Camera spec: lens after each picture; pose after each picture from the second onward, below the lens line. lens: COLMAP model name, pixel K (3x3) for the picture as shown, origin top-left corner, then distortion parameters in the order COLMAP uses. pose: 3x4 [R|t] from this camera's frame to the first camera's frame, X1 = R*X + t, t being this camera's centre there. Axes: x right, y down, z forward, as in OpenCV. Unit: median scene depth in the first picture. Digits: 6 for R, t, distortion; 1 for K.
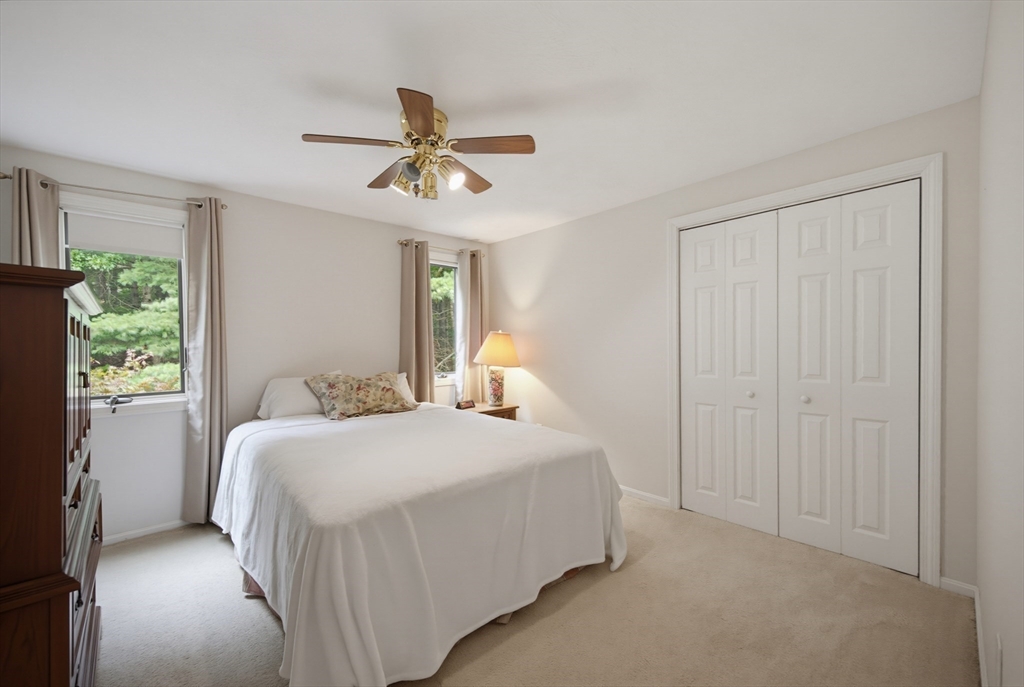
lens RADIAL K [[417.2, 0, 508.9], [0, 417.2, 344.4], [0, 0, 1]] dist [0.007620, -0.001401]
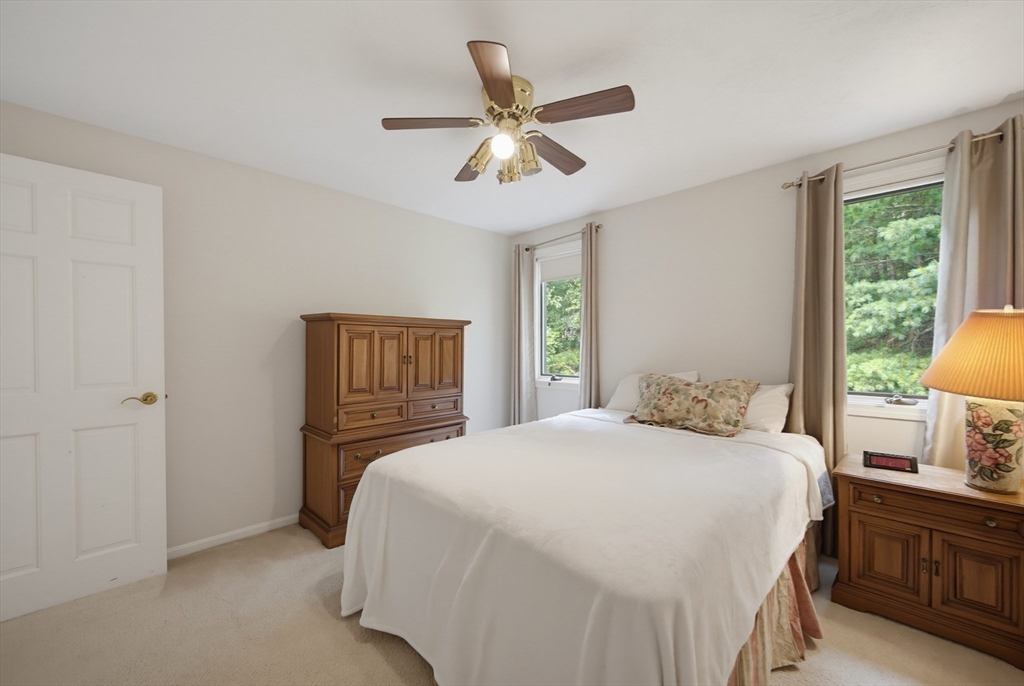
lens RADIAL K [[417.2, 0, 508.7], [0, 417.2, 344.6], [0, 0, 1]] dist [0.007620, -0.001401]
pose [[0.034532, 0.010823, -0.999345, 0.458061], [0.002476, 0.999937, 0.010915, -0.003059], [0.999401, -0.002851, 0.034503, 0.634285]]
